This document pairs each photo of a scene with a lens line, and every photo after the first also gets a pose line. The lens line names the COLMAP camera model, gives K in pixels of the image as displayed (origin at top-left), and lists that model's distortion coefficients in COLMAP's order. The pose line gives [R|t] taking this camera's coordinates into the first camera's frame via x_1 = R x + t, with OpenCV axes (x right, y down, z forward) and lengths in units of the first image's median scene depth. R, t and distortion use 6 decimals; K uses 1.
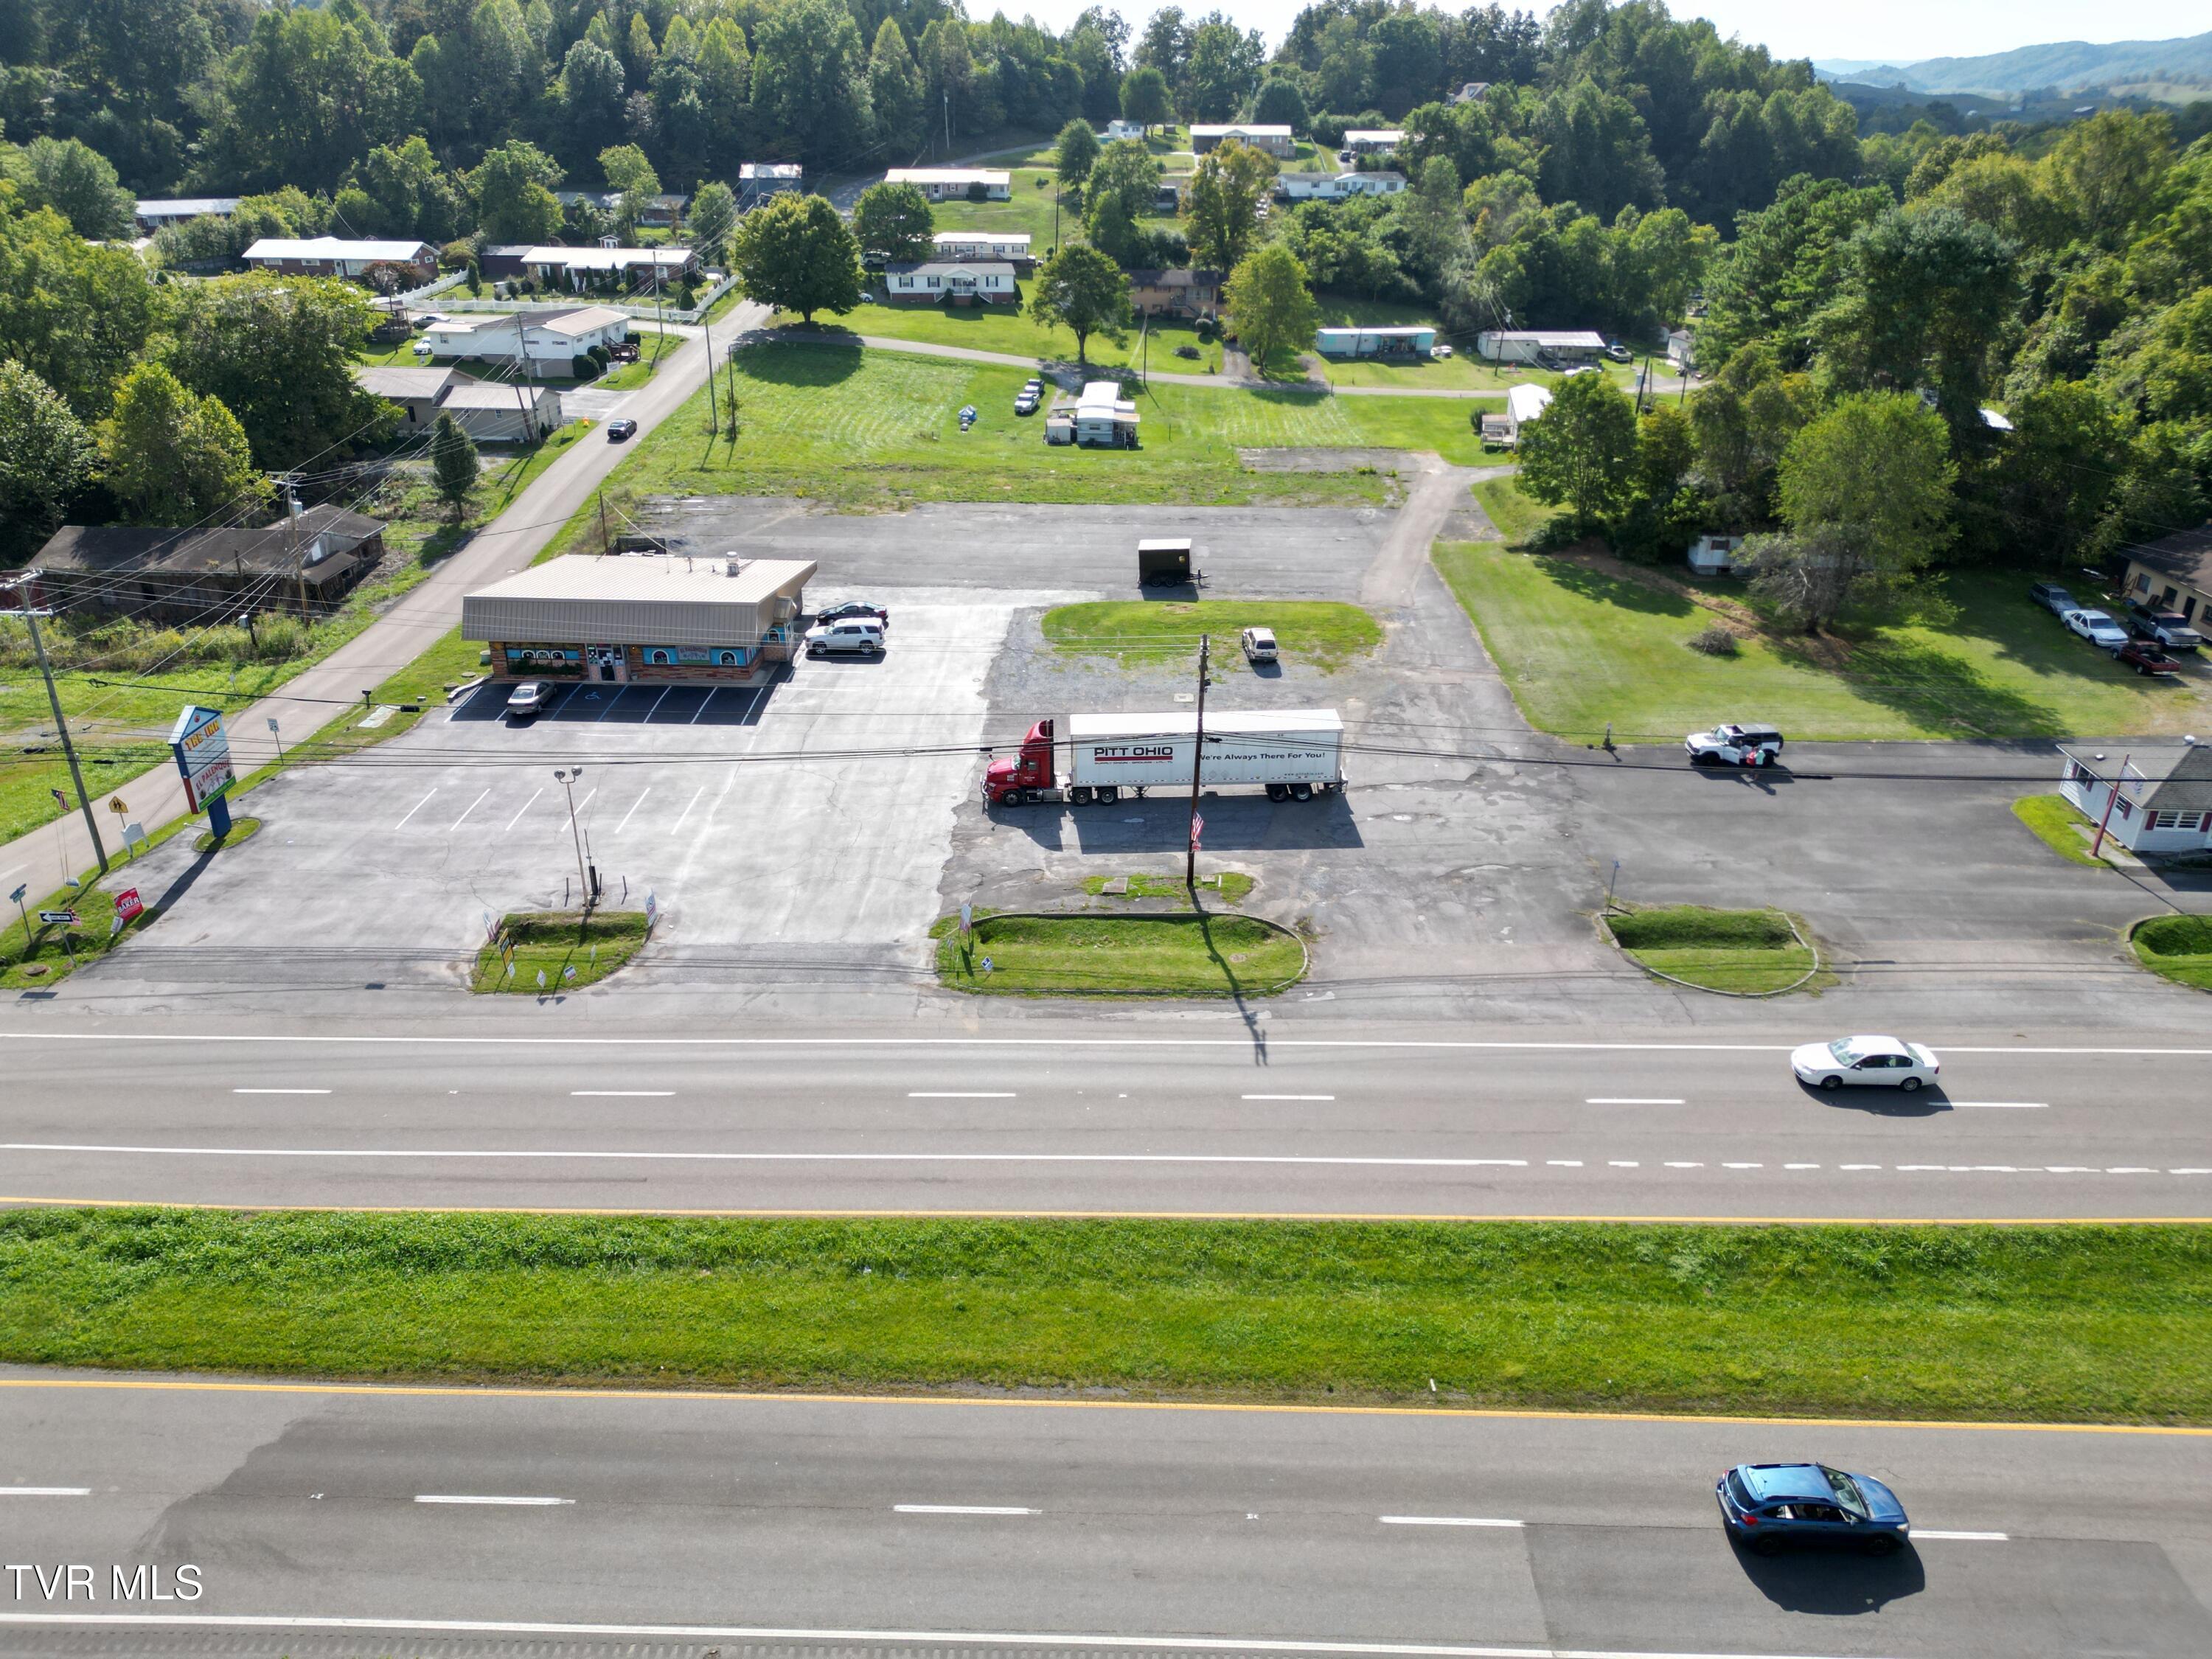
lens RADIAL K [[1537.1, 0, 1107.6], [0, 1537.1, 831.4], [0, 0, 1]] dist [0.080321, -0.078207]
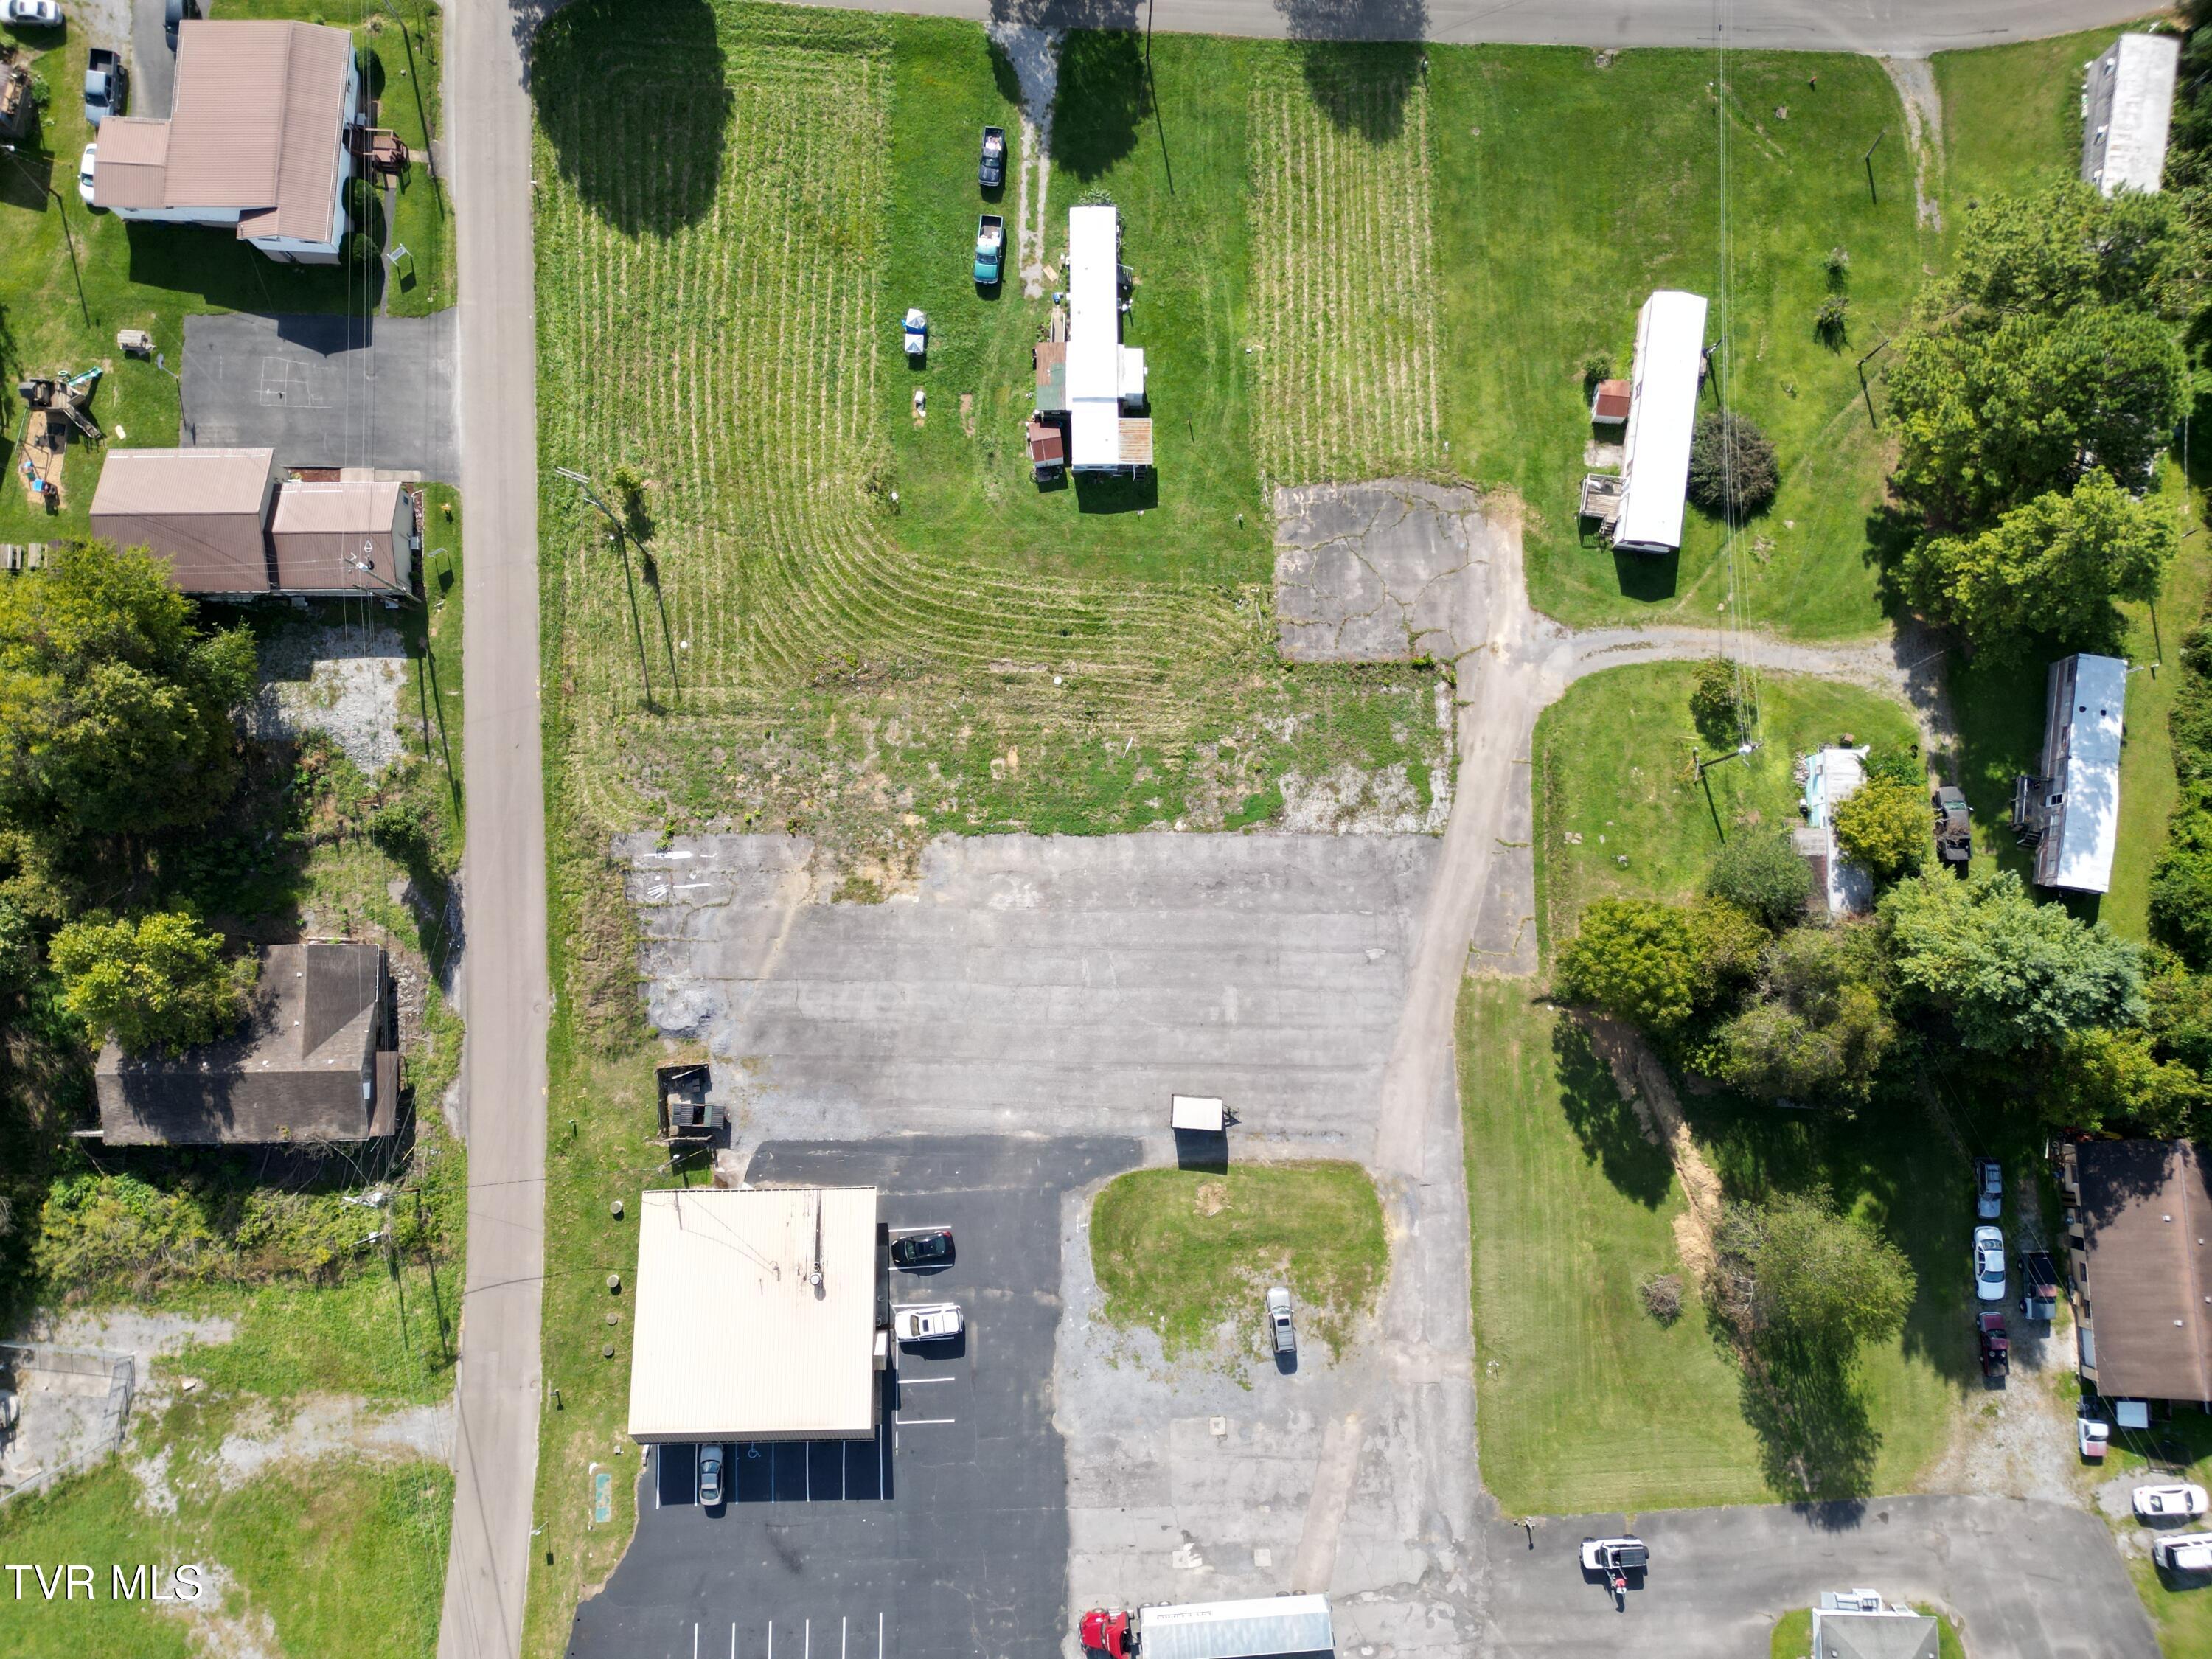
lens RADIAL K [[1537.1, 0, 1107.6], [0, 1537.1, 831.4], [0, 0, 1]] dist [0.080321, -0.078207]
pose [[0.998926, -0.045992, 0.005669, -0.021863], [0.019434, 0.526855, 0.849733, -1.215935], [-0.042068, -0.848710, 0.527183, 0.632247]]
